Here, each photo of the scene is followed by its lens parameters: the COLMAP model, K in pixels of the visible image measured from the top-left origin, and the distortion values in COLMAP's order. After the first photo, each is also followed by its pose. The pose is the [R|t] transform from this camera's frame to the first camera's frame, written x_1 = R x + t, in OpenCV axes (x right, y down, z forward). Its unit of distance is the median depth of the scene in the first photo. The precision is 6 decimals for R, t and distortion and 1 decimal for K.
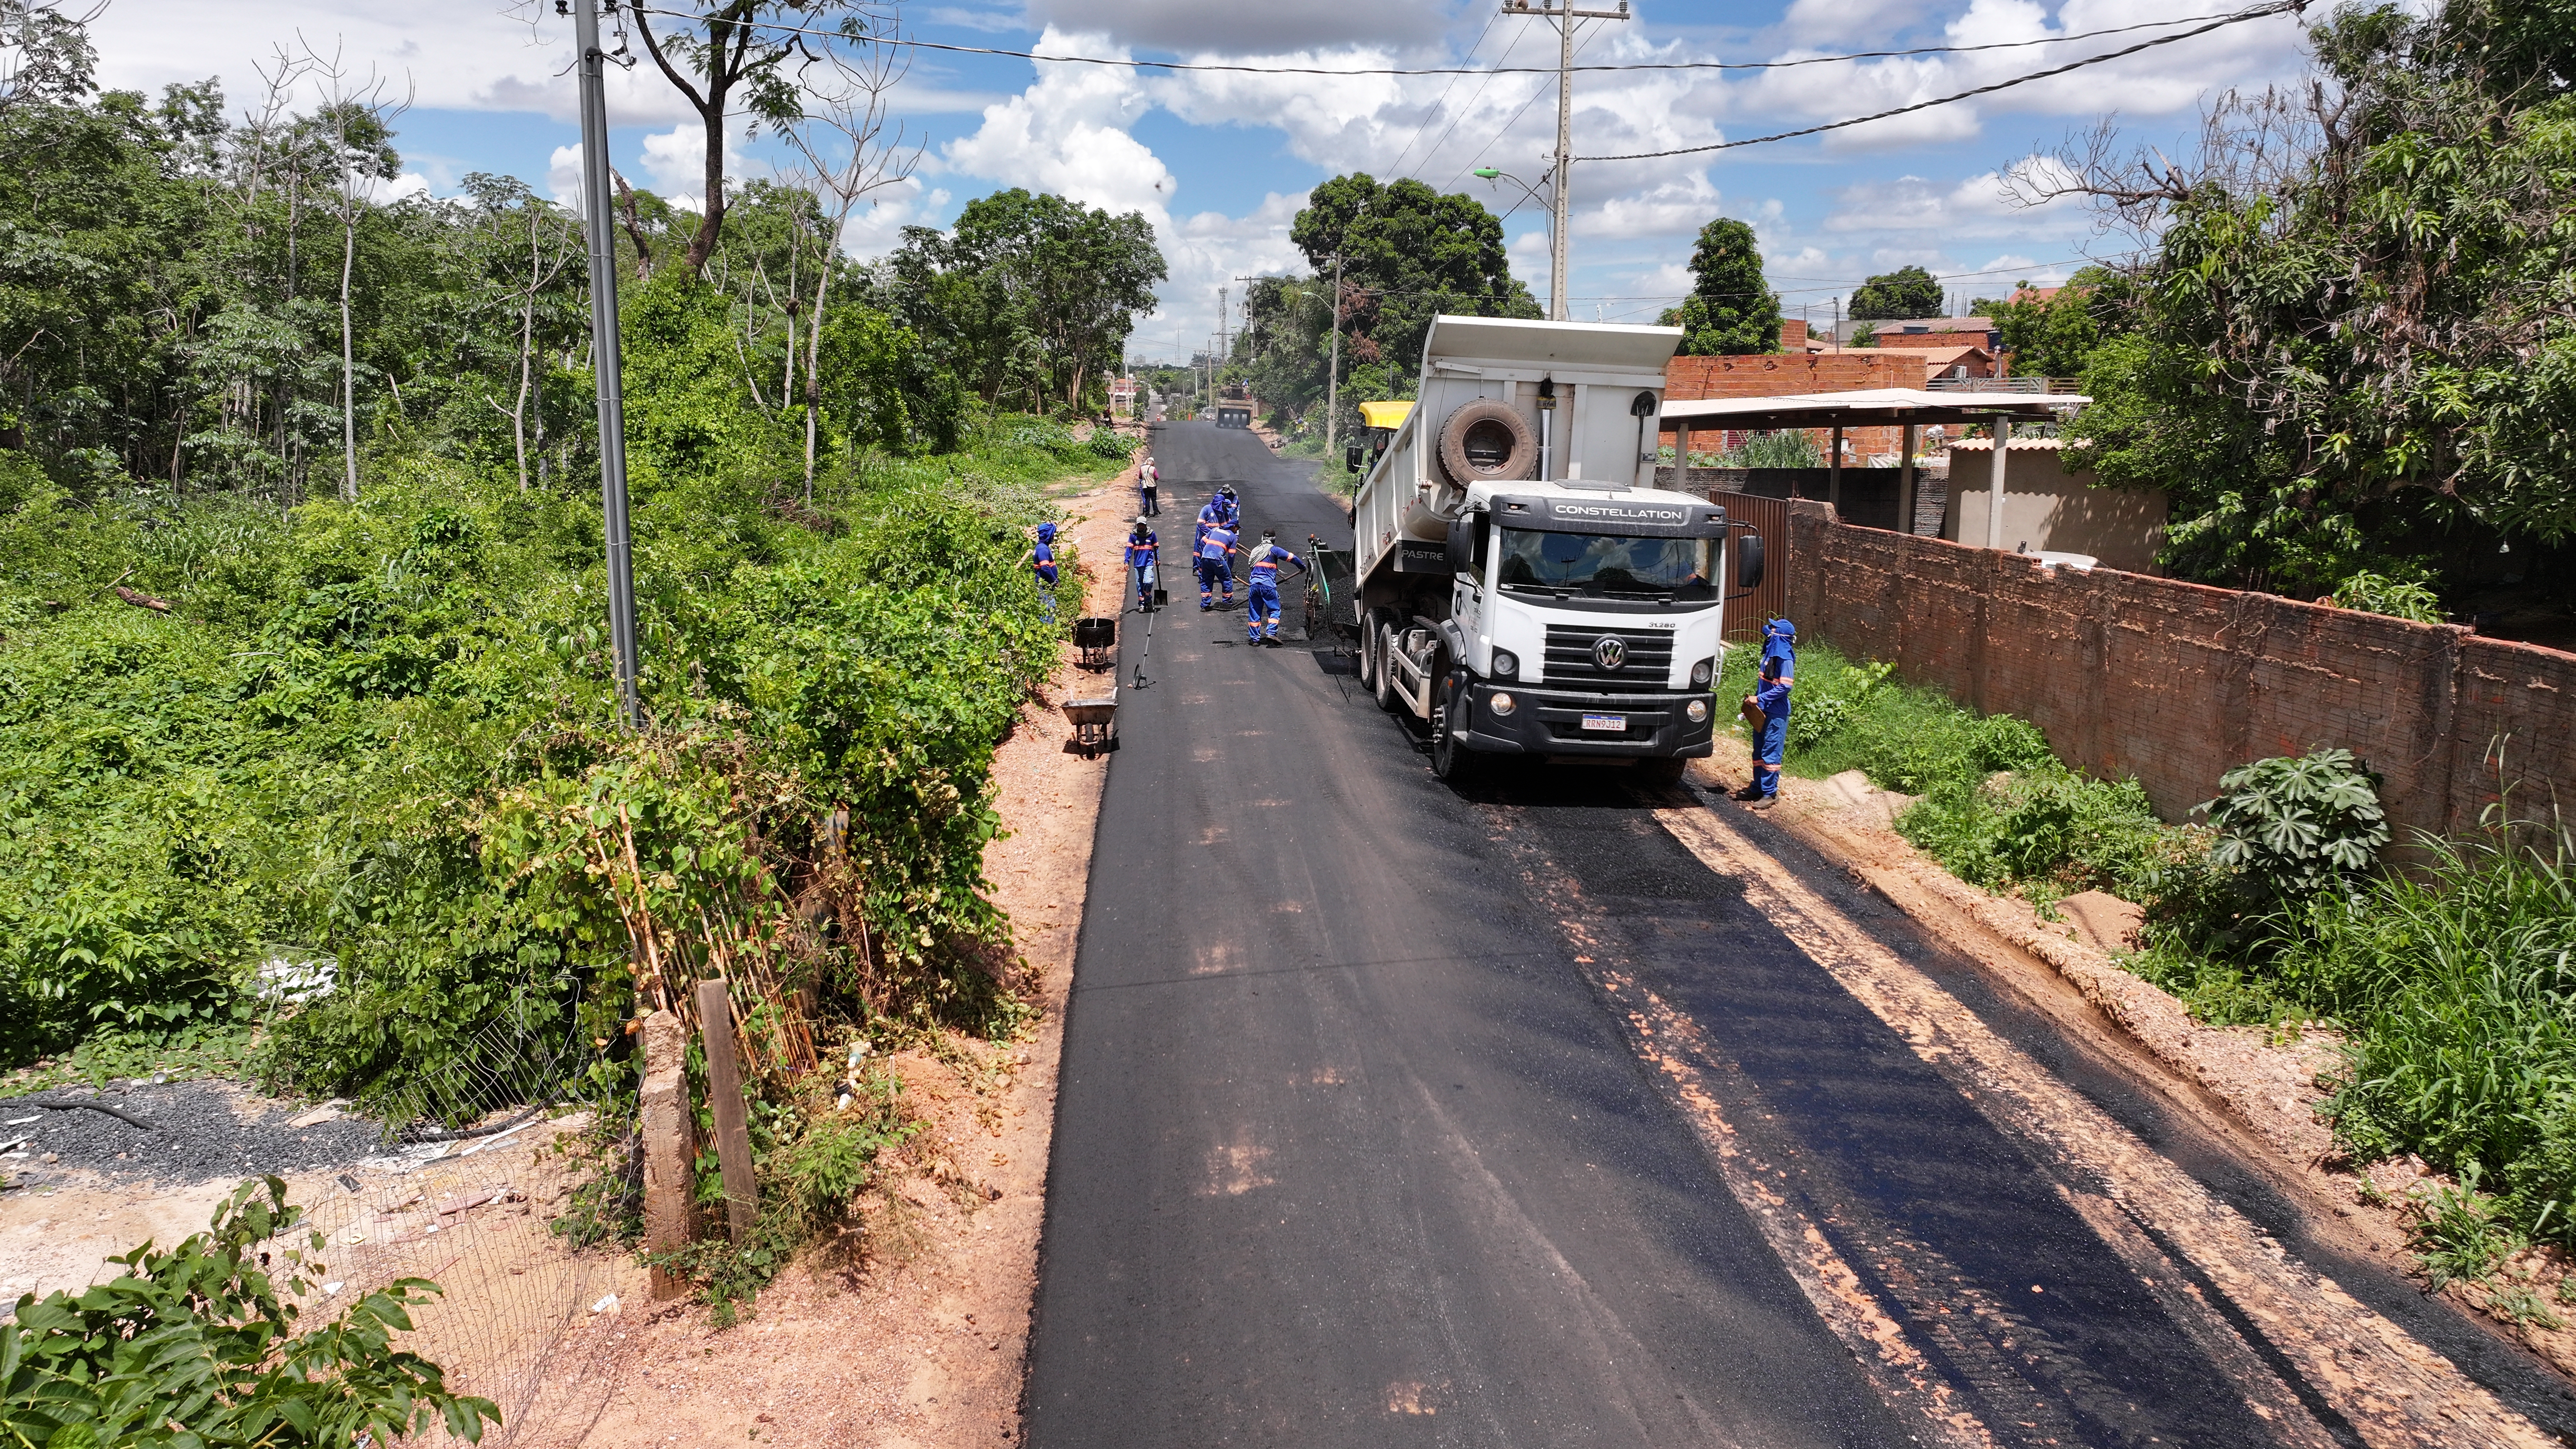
lens RADIAL K [[1818.7, 0, 1288.0], [0, 1818.7, 724.5], [0, 0, 1]] dist [0.012120, 0.001495]
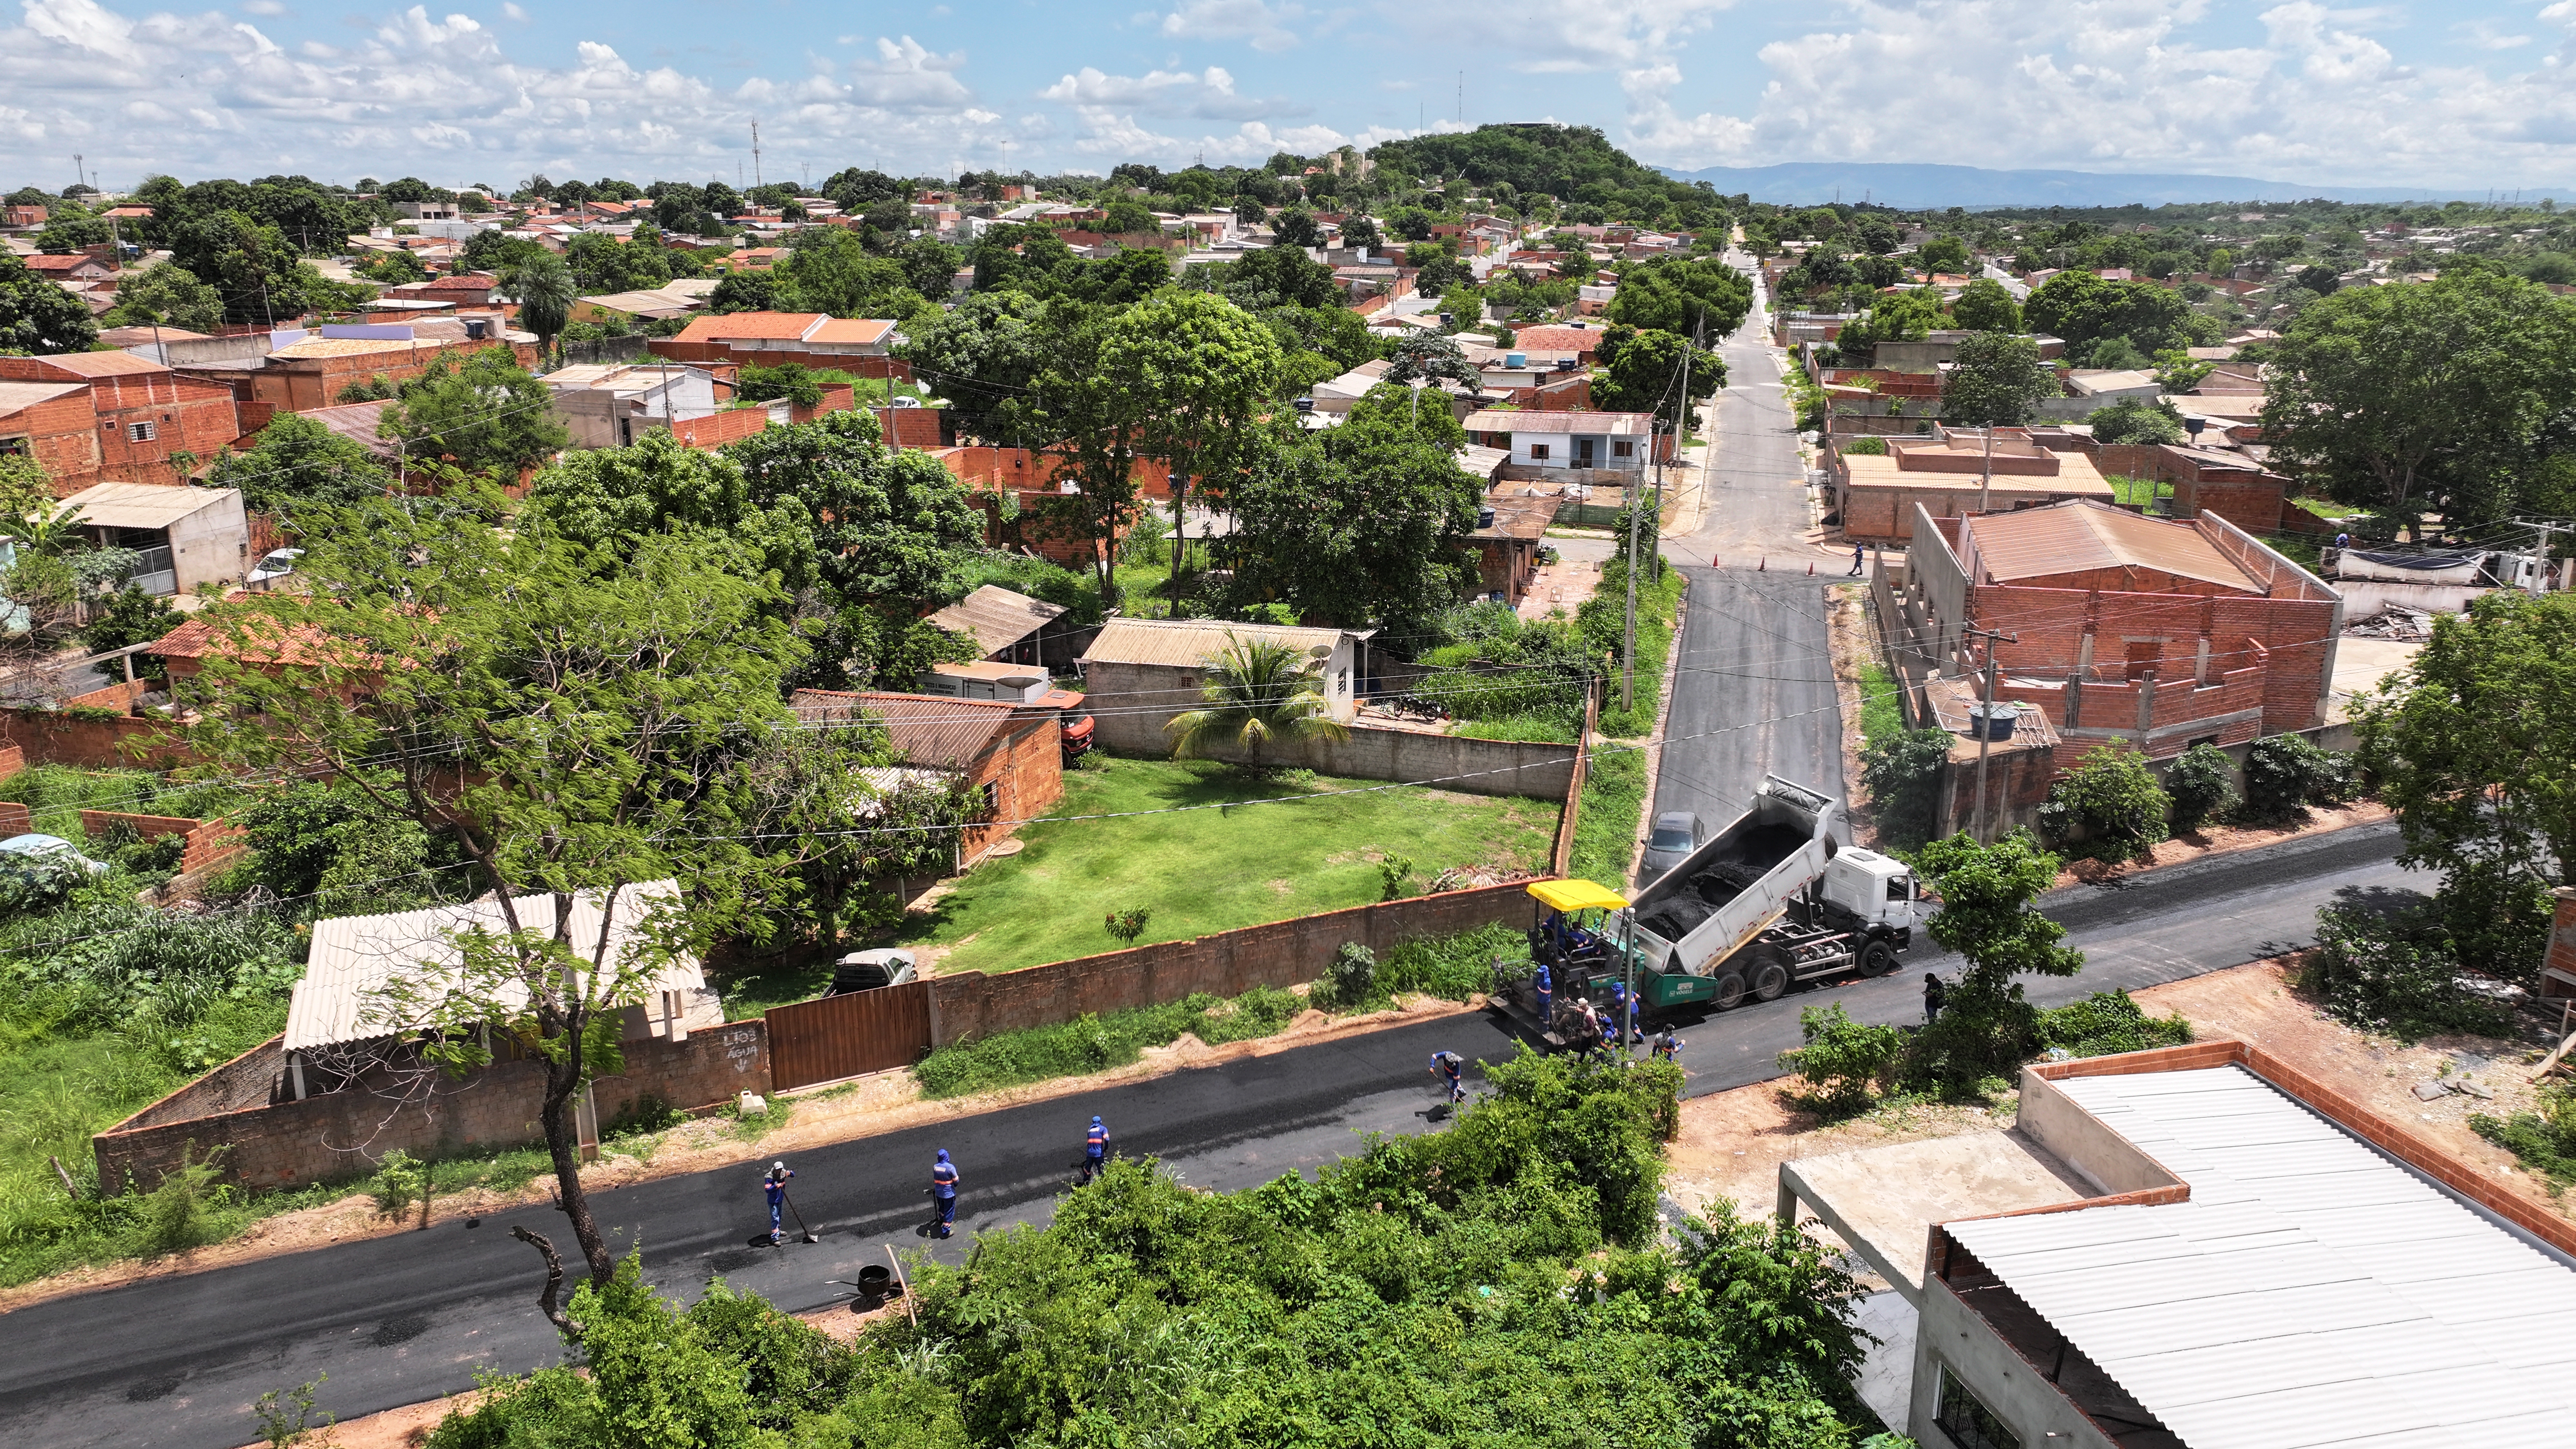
lens RADIAL K [[1818.7, 0, 1288.0], [0, 1818.7, 724.5], [0, 0, 1]] dist [0.012120, 0.001495]
pose [[-0.364764, -0.254996, 0.895502, -0.846645], [0.167248, 0.928181, 0.332427, -0.531347], [-0.915956, 0.271028, -0.295920, 0.650241]]
